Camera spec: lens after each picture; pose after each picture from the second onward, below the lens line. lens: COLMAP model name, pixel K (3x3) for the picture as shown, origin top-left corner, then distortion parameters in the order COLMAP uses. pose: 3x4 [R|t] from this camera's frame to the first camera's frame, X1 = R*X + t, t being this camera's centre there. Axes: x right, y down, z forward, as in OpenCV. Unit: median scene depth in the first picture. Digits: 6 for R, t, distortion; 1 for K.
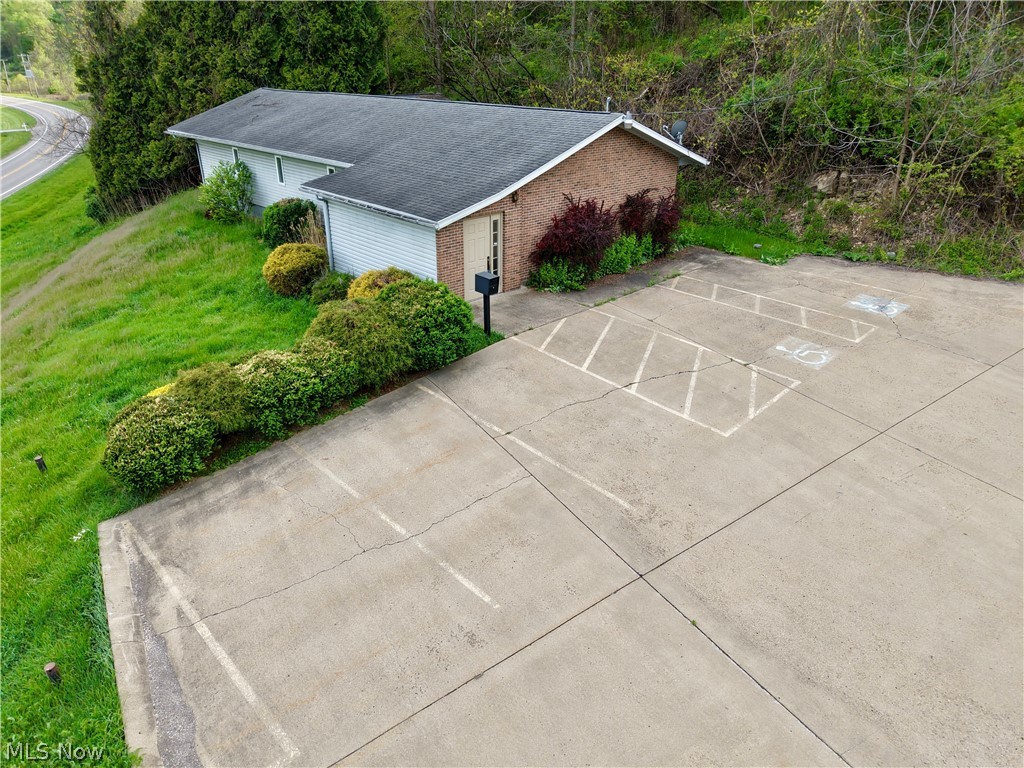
lens RADIAL K [[684.2, 0, 513.9], [0, 684.2, 386.9], [0, 0, 1]] dist [0.028305, -0.024462]
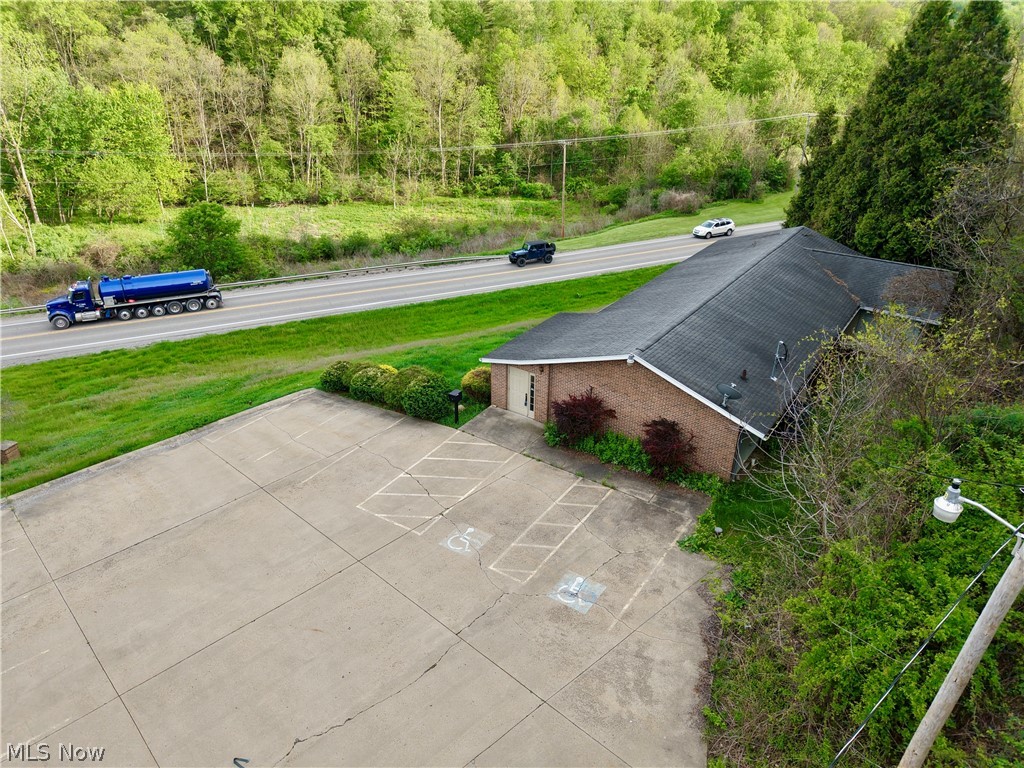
lens RADIAL K [[684.2, 0, 508.8], [0, 684.2, 385.6], [0, 0, 1]] dist [0.028305, -0.024462]
pose [[0.183453, 0.446027, -0.876017, 1.257556], [-0.431960, 0.837072, 0.335739, -0.681208], [0.883038, 0.316812, 0.346229, 0.397078]]
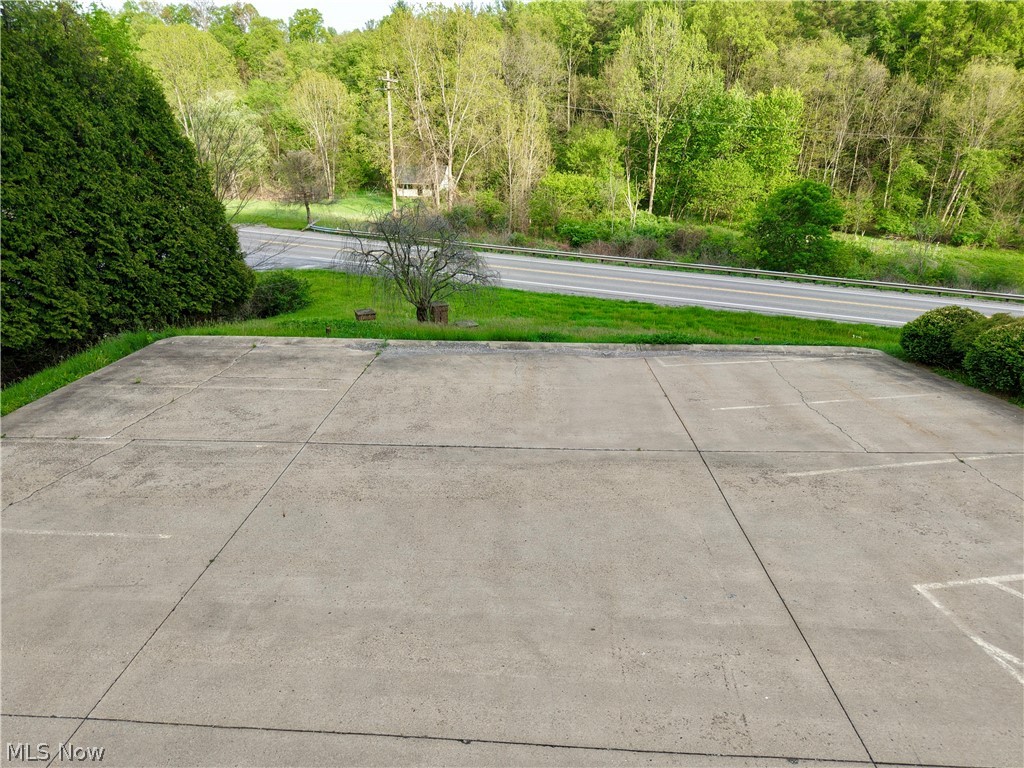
lens RADIAL K [[684.2, 0, 512.4], [0, 684.2, 383.2], [0, 0, 1]] dist [0.028305, -0.024462]
pose [[-0.598533, 0.287766, -0.747629, 0.627727], [-0.363341, 0.734229, 0.573490, -0.195149], [0.713962, 0.614897, -0.334903, 0.546425]]
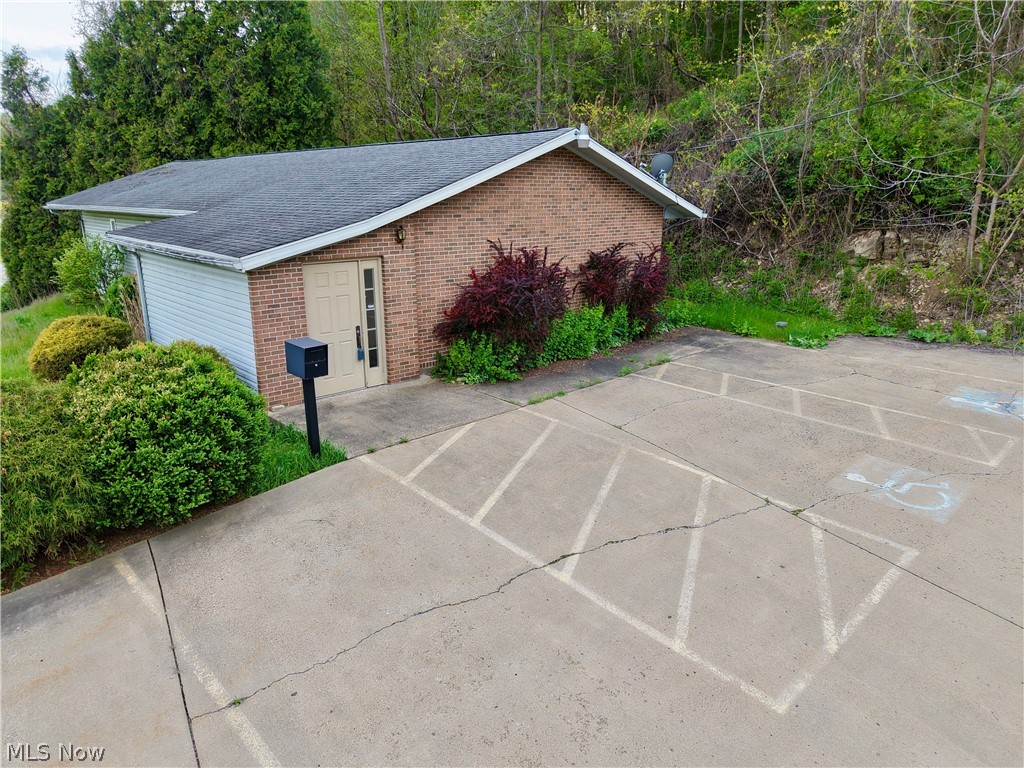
lens RADIAL K [[684.2, 0, 514.5], [0, 684.2, 385.8], [0, 0, 1]] dist [0.028305, -0.024462]
pose [[0.999963, -0.003352, -0.007972, 0.104692], [0.001957, 0.985642, -0.168837, -0.030557], [0.008424, 0.168815, 0.985612, 0.378331]]
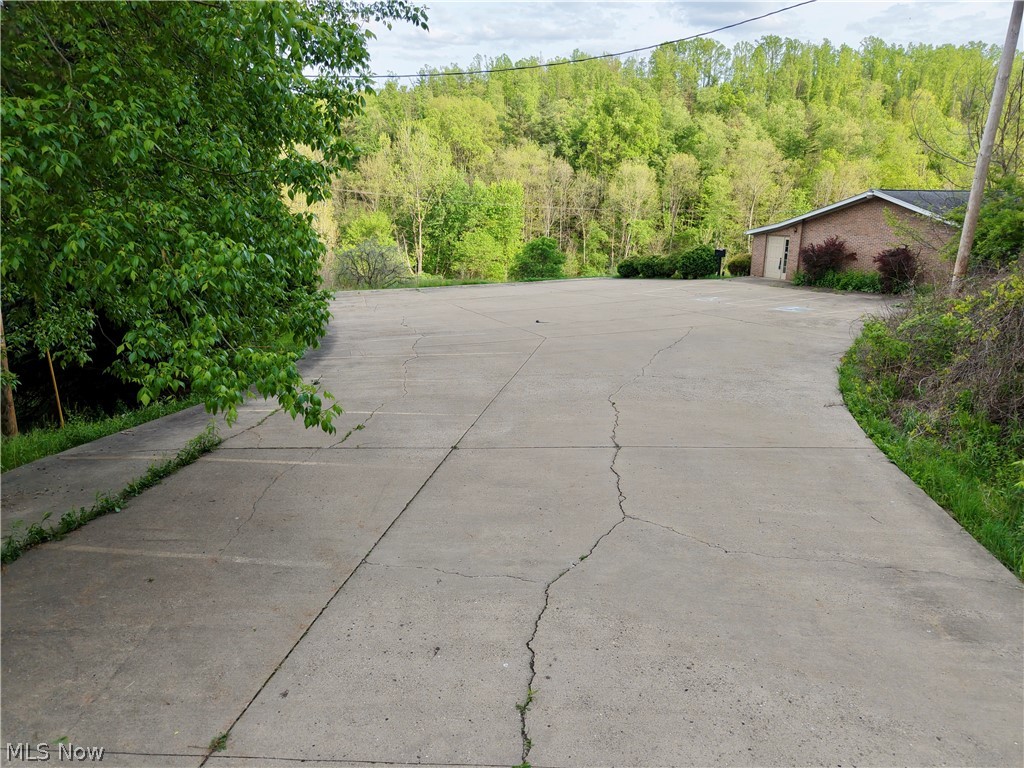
lens RADIAL K [[684.2, 0, 514.4], [0, 684.2, 391.3], [0, 0, 1]] dist [0.028305, -0.024462]
pose [[-0.242926, 0.256513, -0.935515, 1.951272], [-0.424890, 0.838833, 0.340334, -0.204993], [0.872041, 0.480167, -0.094785, 0.677058]]
